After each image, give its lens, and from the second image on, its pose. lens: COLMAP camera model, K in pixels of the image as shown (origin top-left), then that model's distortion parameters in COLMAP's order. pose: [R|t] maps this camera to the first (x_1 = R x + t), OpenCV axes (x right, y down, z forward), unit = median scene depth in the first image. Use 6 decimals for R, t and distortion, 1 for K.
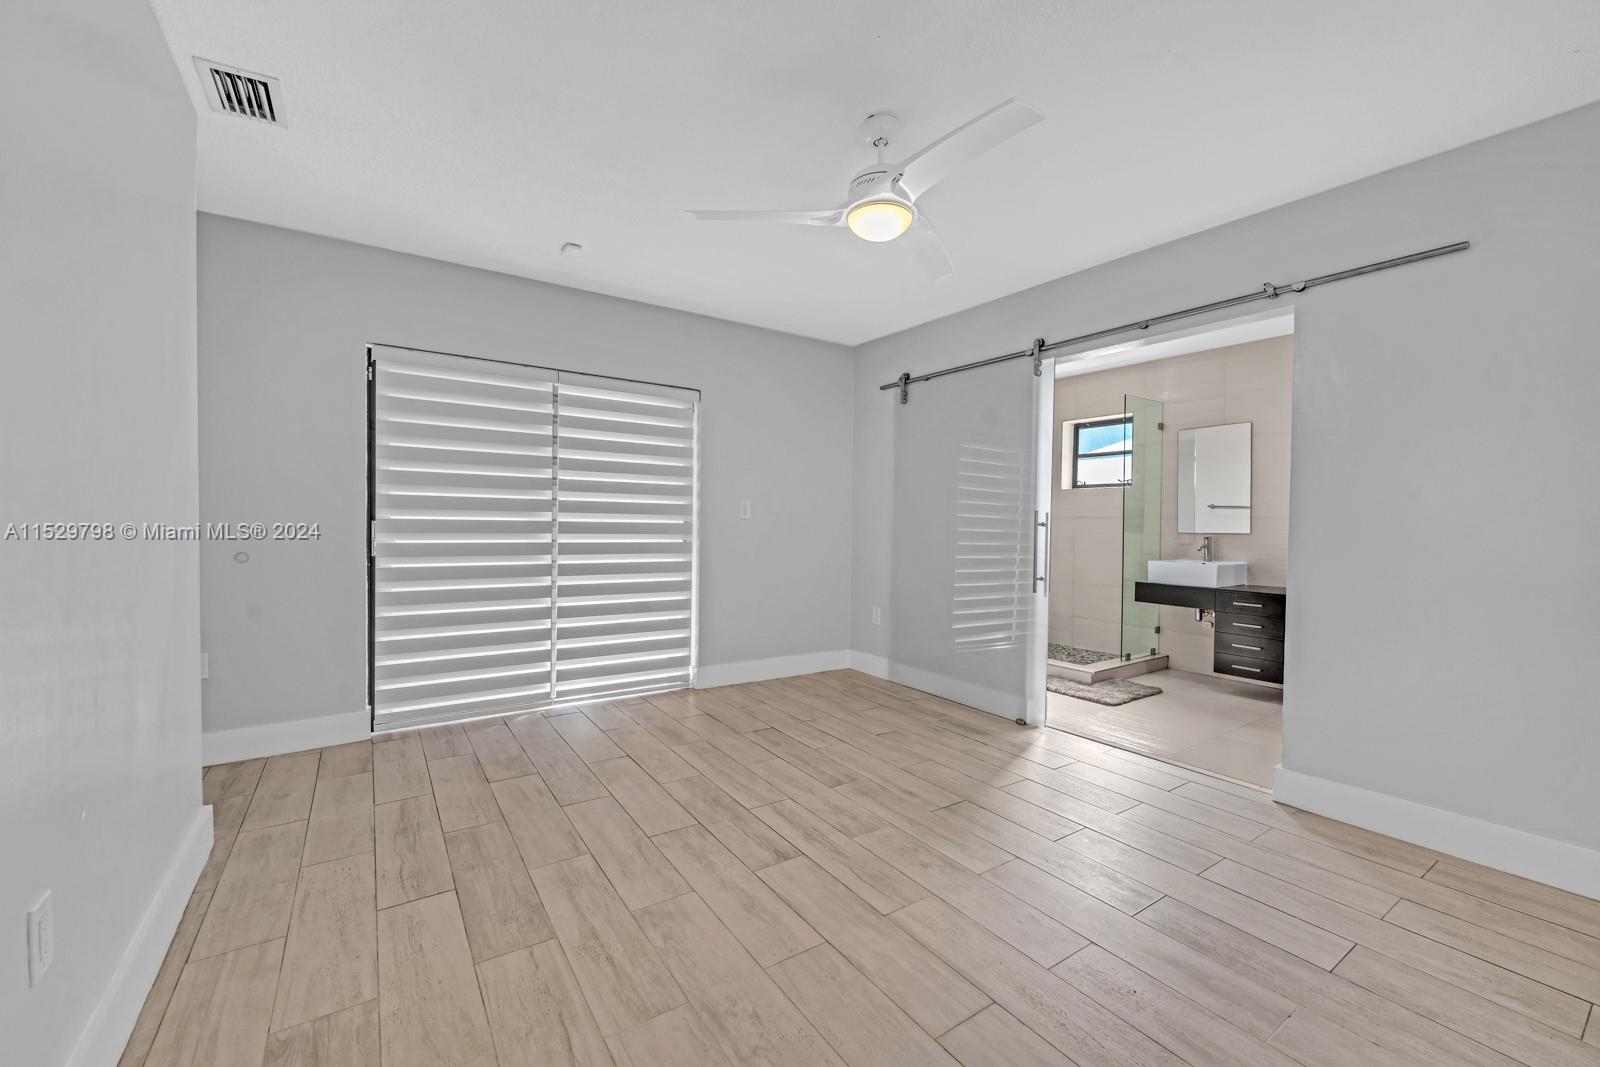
lens RADIAL K [[657.9, 0, 806.0], [0, 657.9, 541.8], [0, 0, 1]] dist [-0.000422, -0.000095]
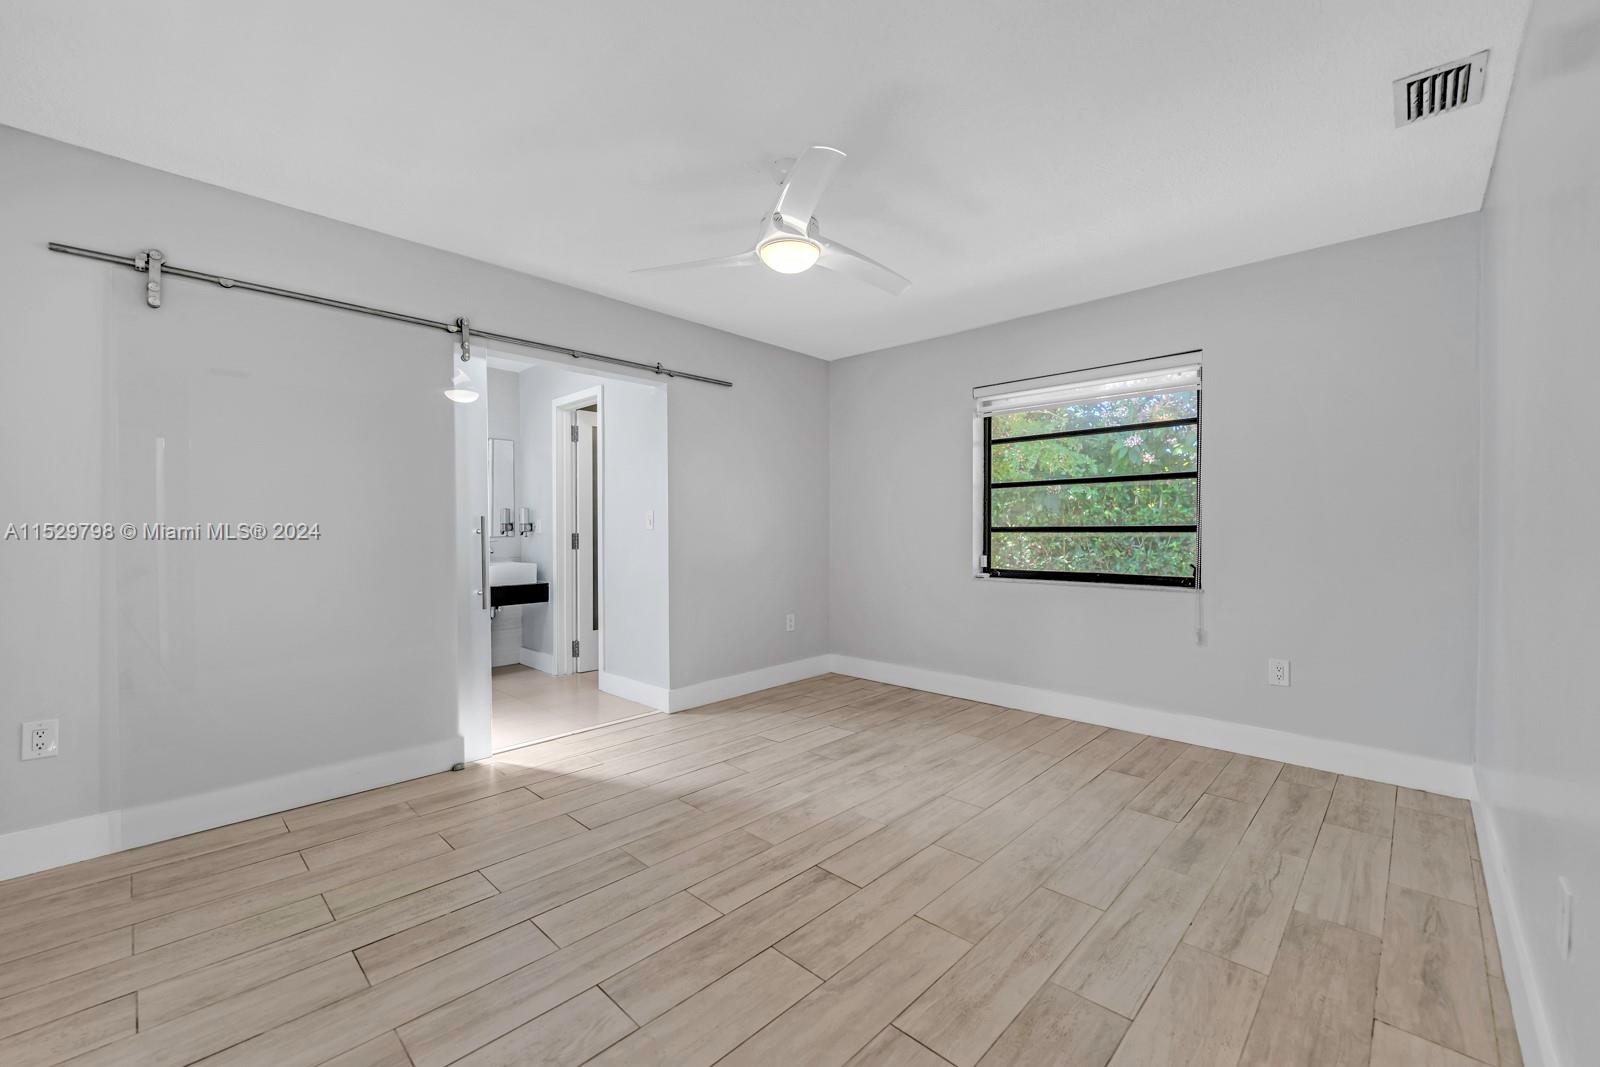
lens RADIAL K [[657.9, 0, 810.2], [0, 657.9, 530.0], [0, 0, 1]] dist [-0.000422, -0.000095]
pose [[-0.225974, -0.016345, 0.973996, -0.765793], [0.030801, 0.999239, 0.023915, -0.045004], [-0.973646, 0.035404, -0.225298, 0.966280]]
